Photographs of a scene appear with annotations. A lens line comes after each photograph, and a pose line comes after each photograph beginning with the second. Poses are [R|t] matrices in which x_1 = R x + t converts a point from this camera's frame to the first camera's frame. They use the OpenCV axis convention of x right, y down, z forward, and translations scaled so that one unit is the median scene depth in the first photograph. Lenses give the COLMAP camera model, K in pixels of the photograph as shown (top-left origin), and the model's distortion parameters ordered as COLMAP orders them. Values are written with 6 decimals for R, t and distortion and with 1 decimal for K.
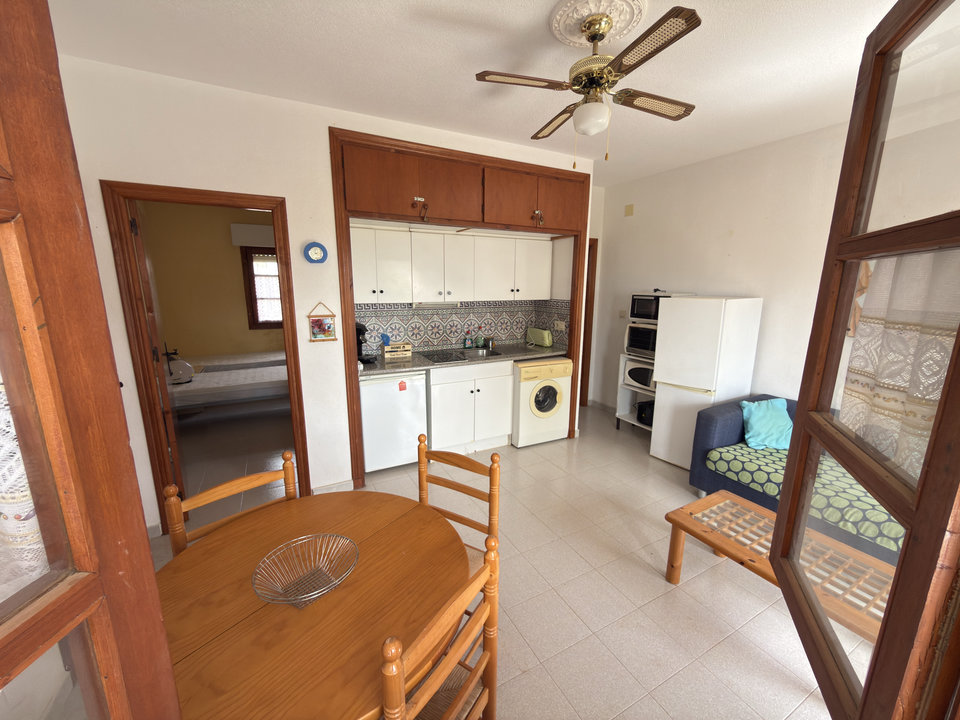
lens RADIAL K [[381.5, 0, 483.4], [0, 381.5, 363.3], [0, 0, 1]] dist [-0.010286, 0.001750]
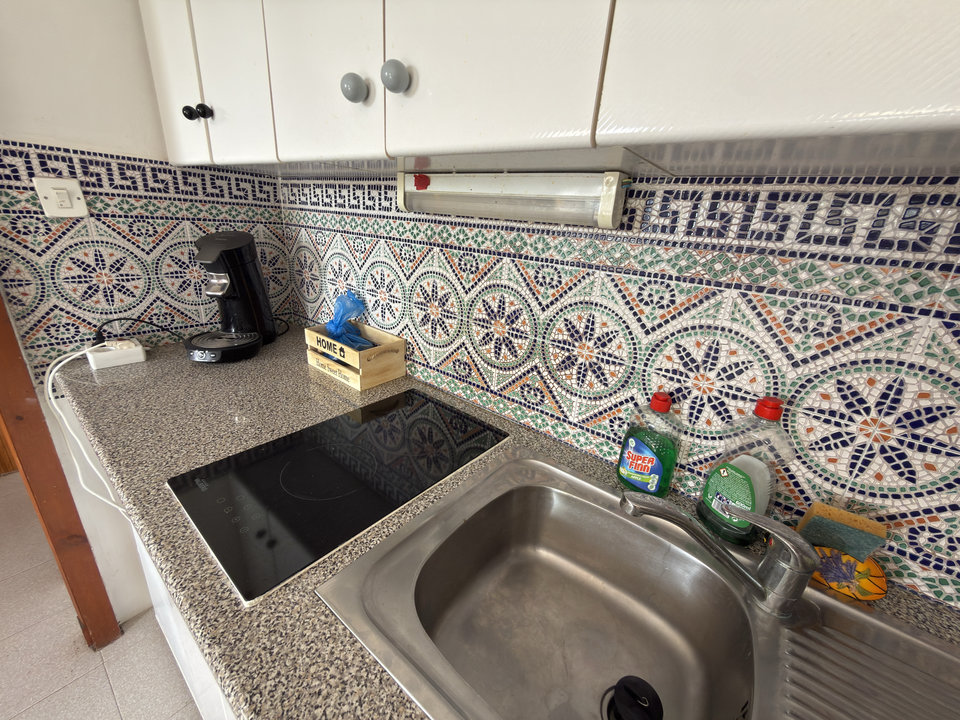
lens RADIAL K [[381.5, 0, 481.5], [0, 381.5, 361.0], [0, 0, 1]] dist [-0.010286, 0.001750]
pose [[0.389475, 0.333492, -0.858541, 0.067993], [-0.267146, 0.932978, 0.241216, -0.128327], [0.881443, 0.135408, 0.452462, 0.960398]]
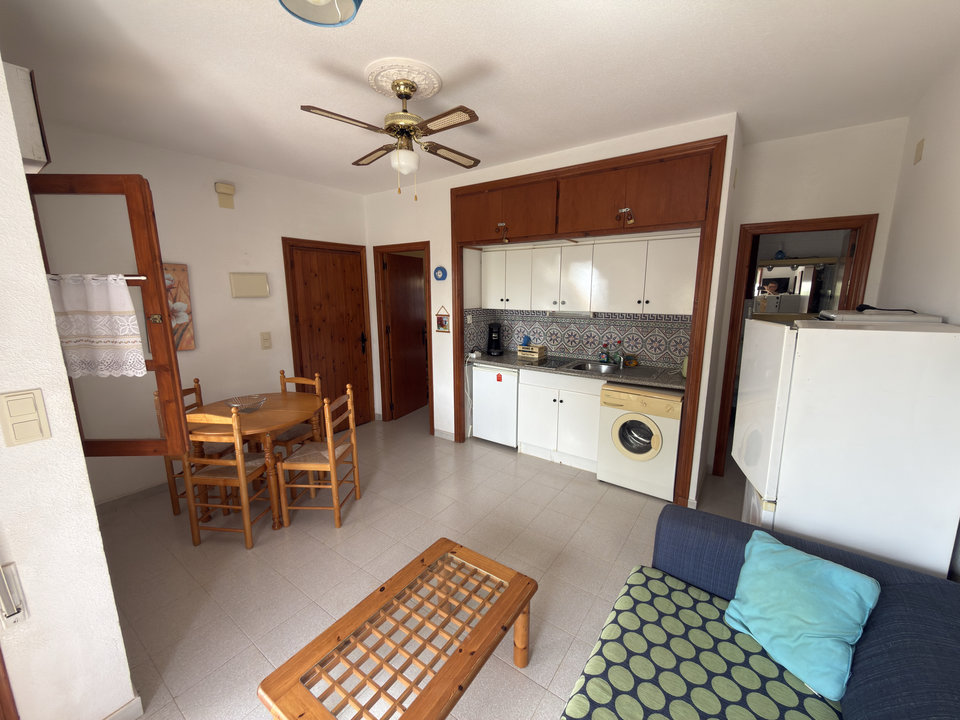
lens RADIAL K [[381.5, 0, 485.2], [0, 381.5, 359.1], [0, 0, 1]] dist [-0.010286, 0.001750]
pose [[0.453902, 0.150215, -0.878299, 0.731100], [-0.182006, 0.980536, 0.073640, -0.070520], [0.872266, 0.126430, 0.472407, 0.339858]]
